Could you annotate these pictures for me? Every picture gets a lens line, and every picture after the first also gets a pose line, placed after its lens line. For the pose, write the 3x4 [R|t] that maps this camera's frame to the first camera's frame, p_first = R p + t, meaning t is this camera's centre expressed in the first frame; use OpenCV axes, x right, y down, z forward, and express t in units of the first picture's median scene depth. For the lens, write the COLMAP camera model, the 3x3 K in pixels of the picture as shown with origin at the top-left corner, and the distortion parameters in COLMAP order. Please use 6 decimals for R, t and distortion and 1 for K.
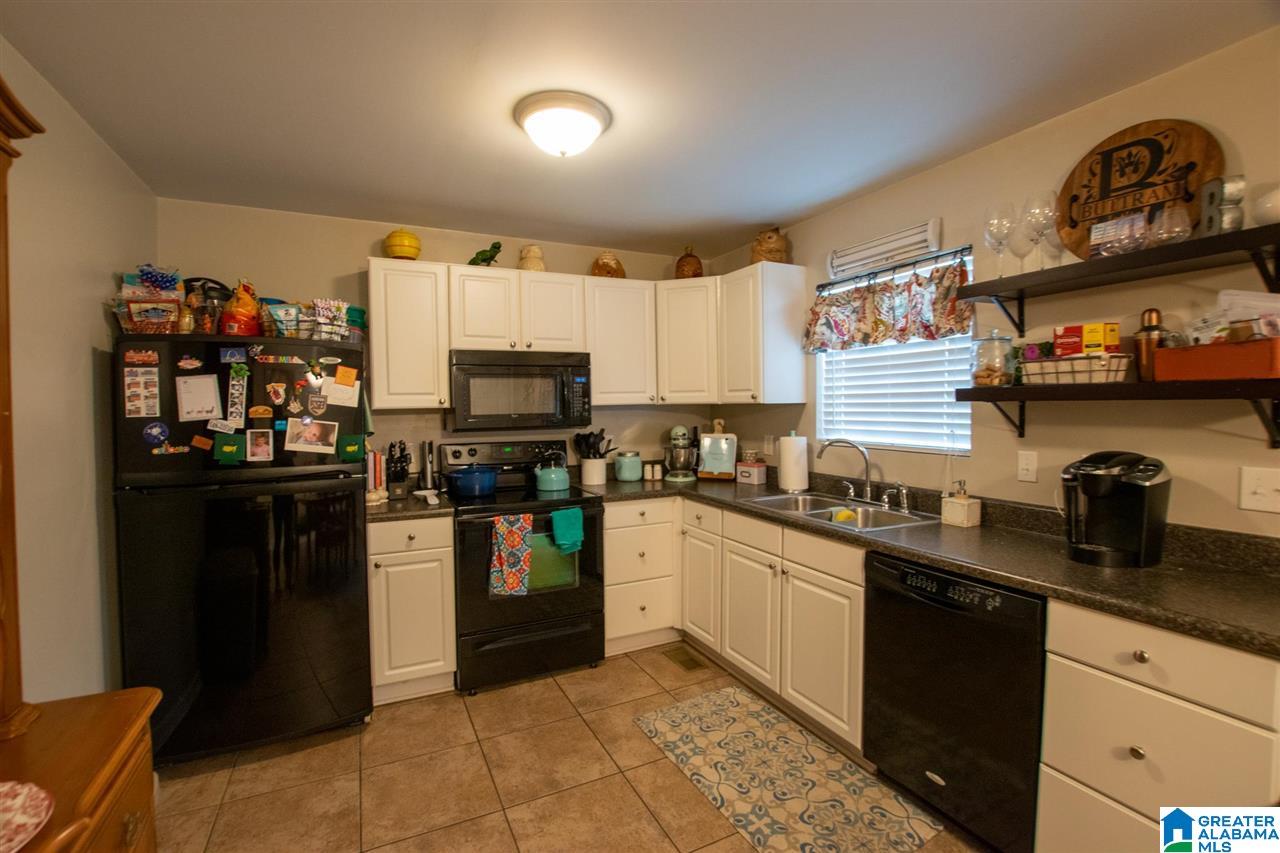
lens RADIAL K [[565.2, 0, 634.5], [0, 565.2, 424.8], [0, 0, 1]] dist [-0.030624, 0.008738]
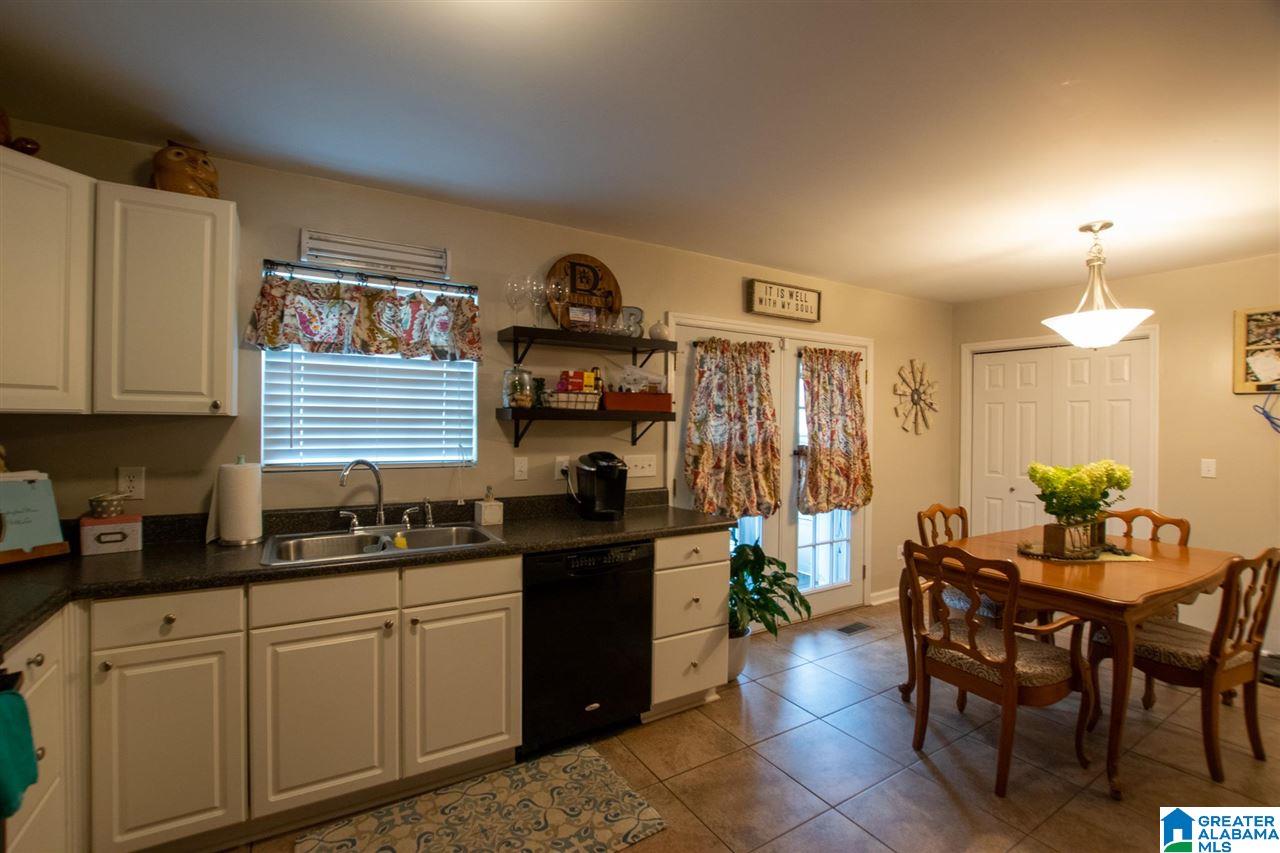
lens RADIAL K [[565.2, 0, 634.5], [0, 565.2, 424.8], [0, 0, 1]] dist [-0.030624, 0.008738]
pose [[-0.082831, 0.000343, 0.996564, -0.584578], [0.021965, 0.999758, 0.001481, -0.023002], [-0.996322, 0.022012, -0.082819, 0.738480]]
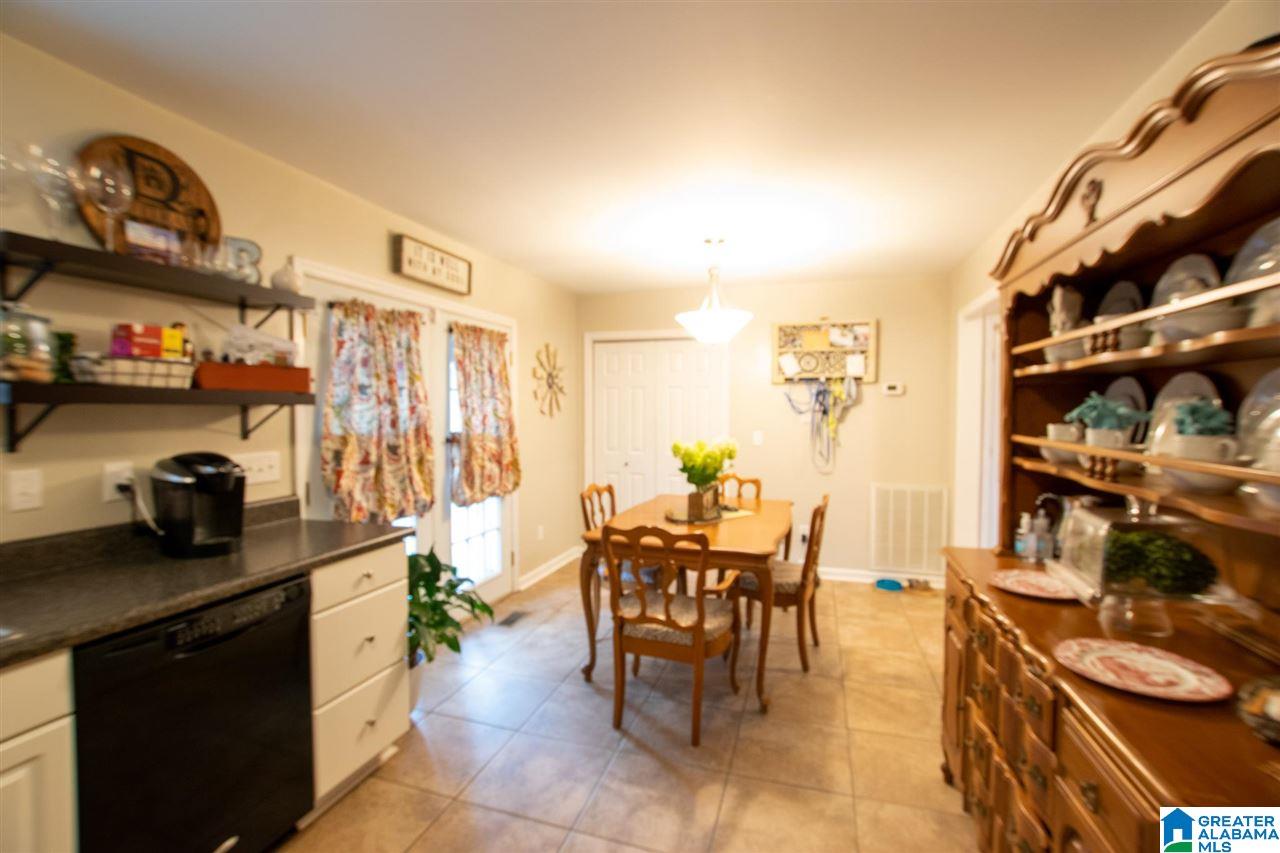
lens RADIAL K [[565.2, 0, 634.5], [0, 565.2, 424.8], [0, 0, 1]] dist [-0.030624, 0.008738]
pose [[-0.717206, -0.016729, 0.696661, -0.360218], [0.022816, 0.998612, 0.047468, -0.026616], [-0.696488, 0.049939, -0.715828, 0.840731]]
